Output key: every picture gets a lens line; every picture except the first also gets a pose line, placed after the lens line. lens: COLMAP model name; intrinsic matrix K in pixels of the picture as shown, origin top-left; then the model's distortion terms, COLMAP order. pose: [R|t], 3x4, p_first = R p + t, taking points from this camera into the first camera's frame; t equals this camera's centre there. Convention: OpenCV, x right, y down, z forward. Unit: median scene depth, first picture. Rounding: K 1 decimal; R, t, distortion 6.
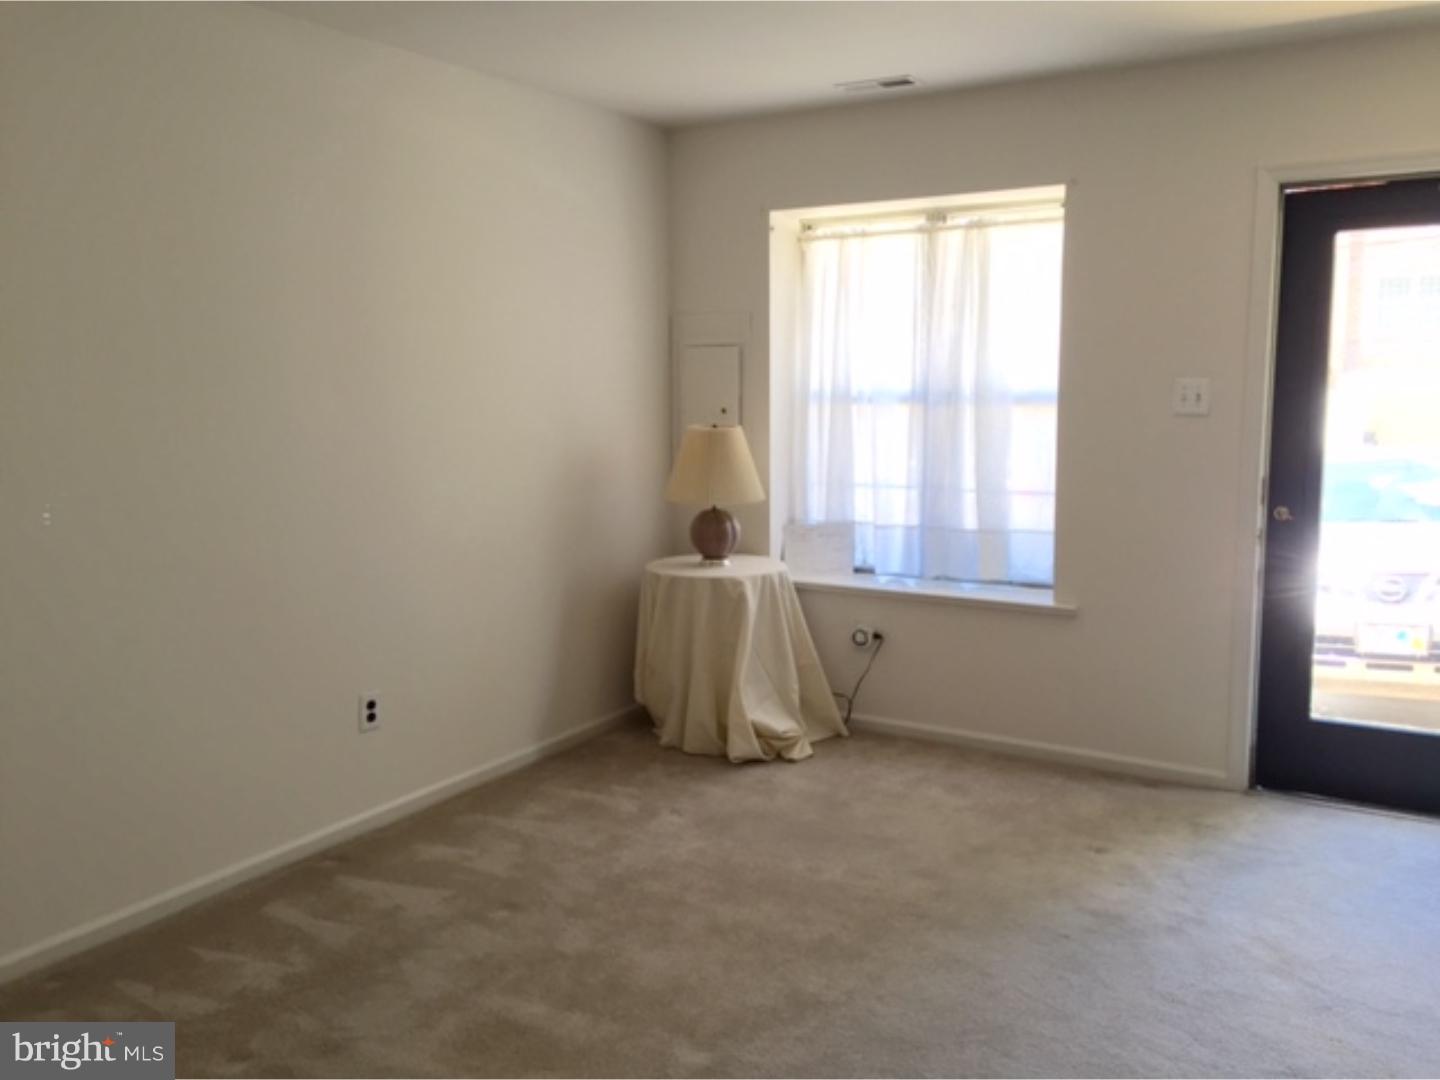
lens RADIAL K [[1224.3, 0, 714.5], [0, 1224.3, 530.6], [0, 0, 1]] dist [0.015456, -0.001621]
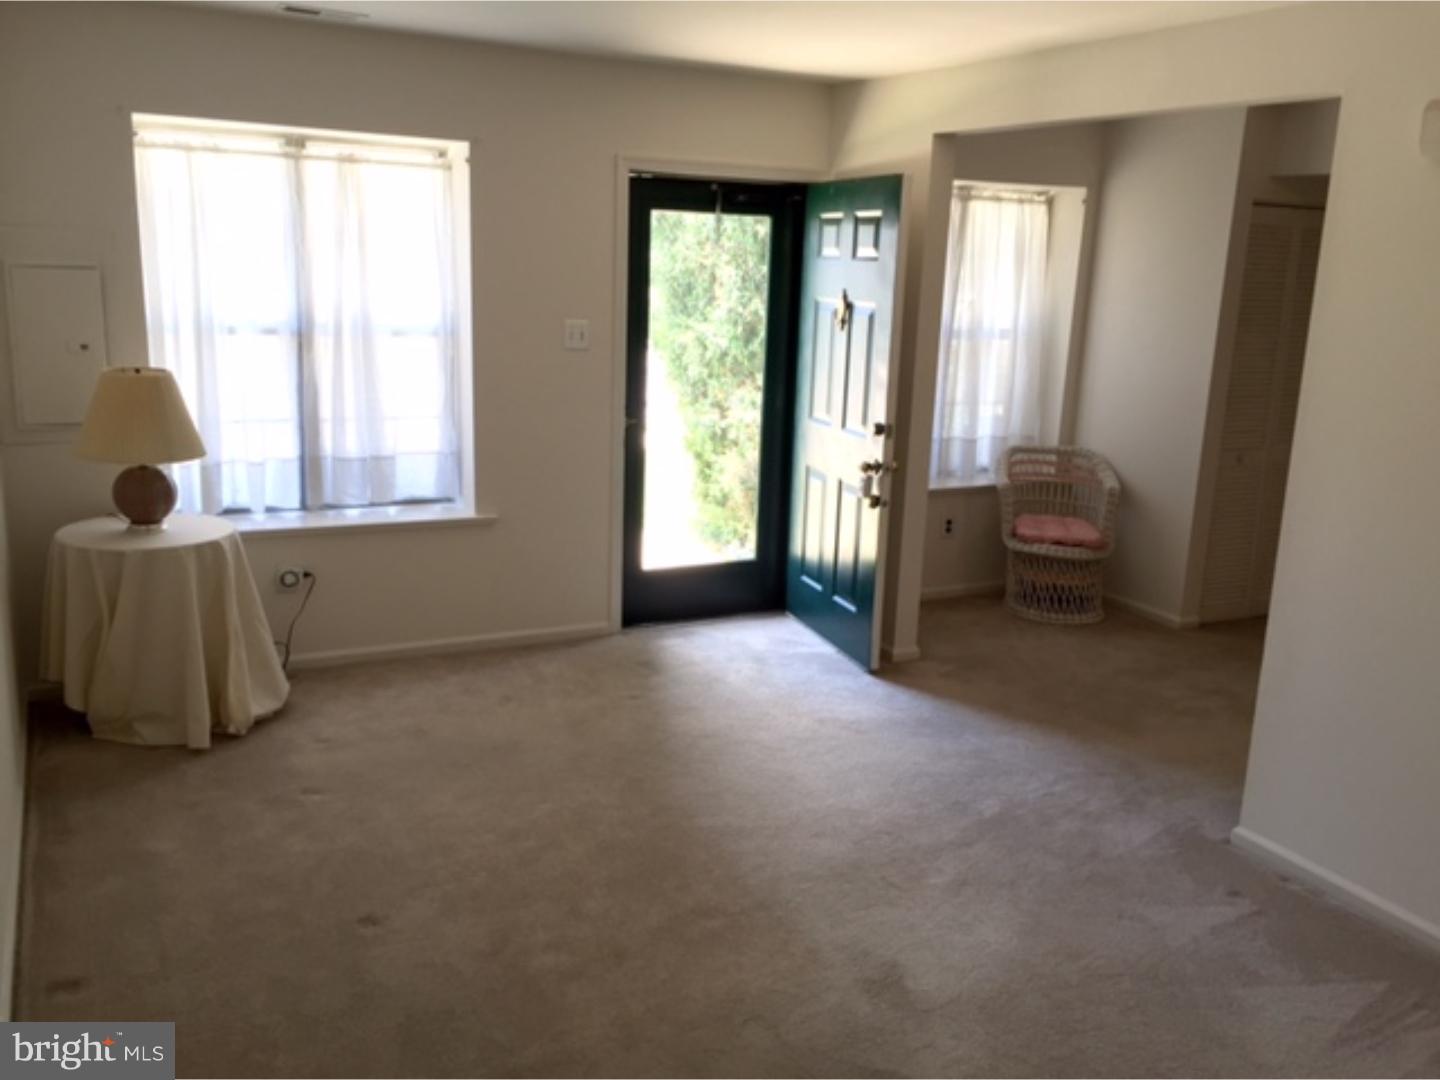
lens RADIAL K [[1224.3, 0, 715.5], [0, 1224.3, 540.2], [0, 0, 1]] dist [0.015456, -0.001621]
pose [[0.493067, -0.167457, 0.853723, -0.548306], [0.062931, 0.985595, 0.156978, -0.076727], [-0.867712, -0.023675, 0.496503, 0.217338]]
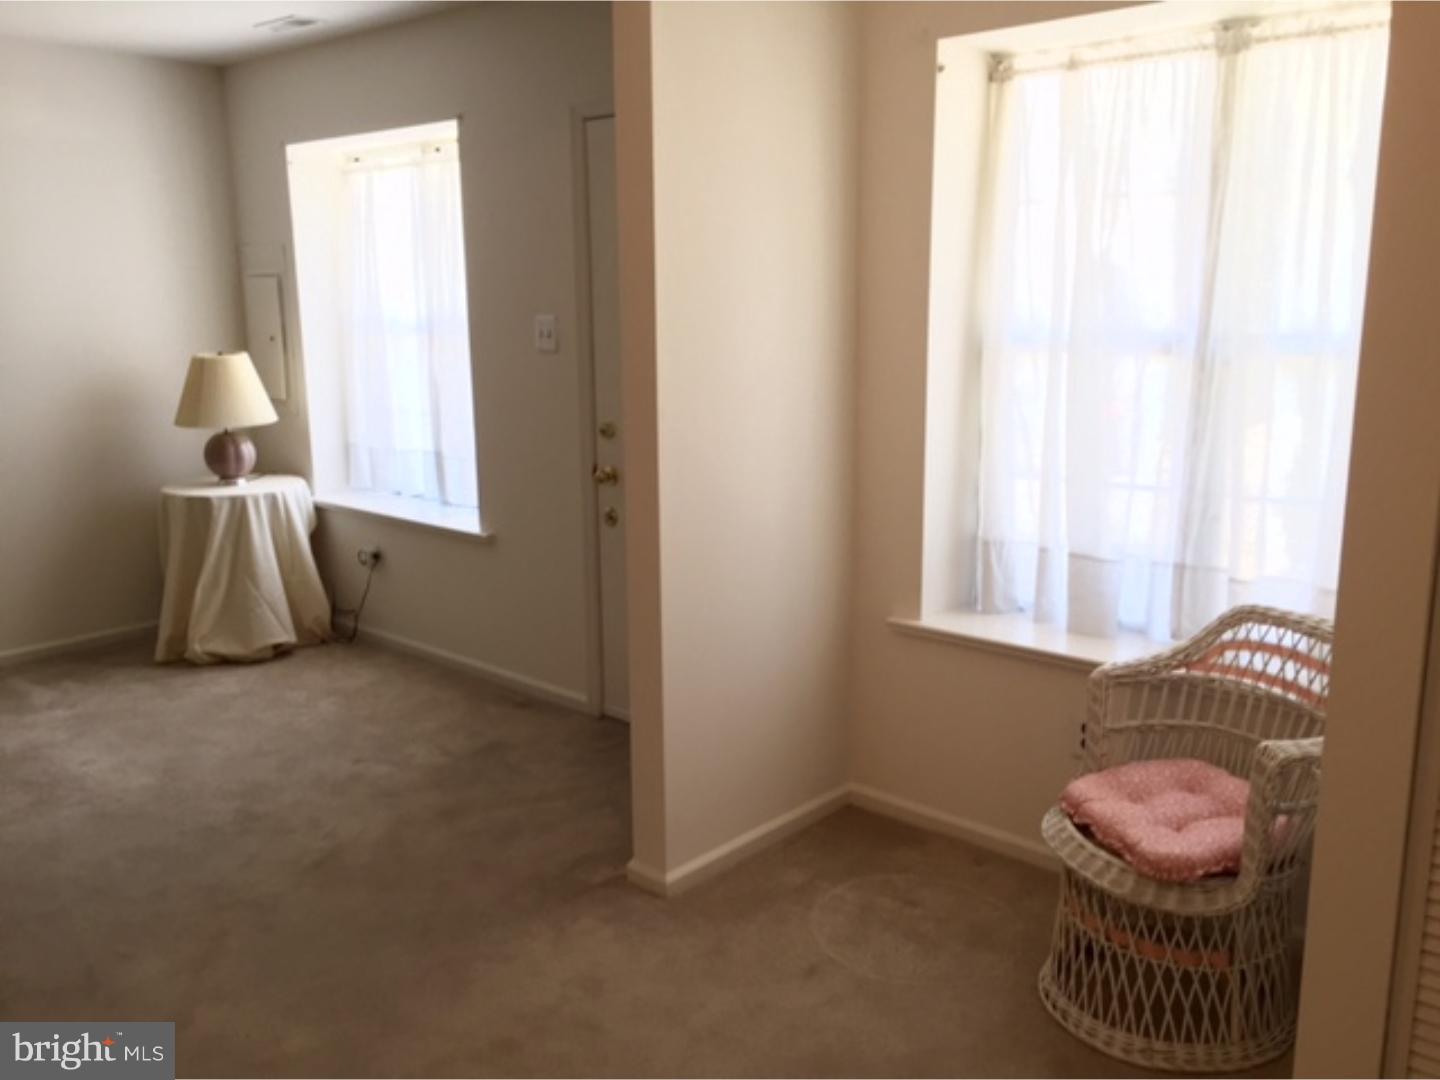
lens RADIAL K [[1224.3, 0, 723.9], [0, 1224.3, 545.9], [0, 0, 1]] dist [0.015456, -0.001621]
pose [[0.987088, 0.033278, -0.156685, 0.599392], [-0.019611, 0.995929, 0.087980, -0.021812], [0.158975, -0.083771, 0.983722, 0.003758]]
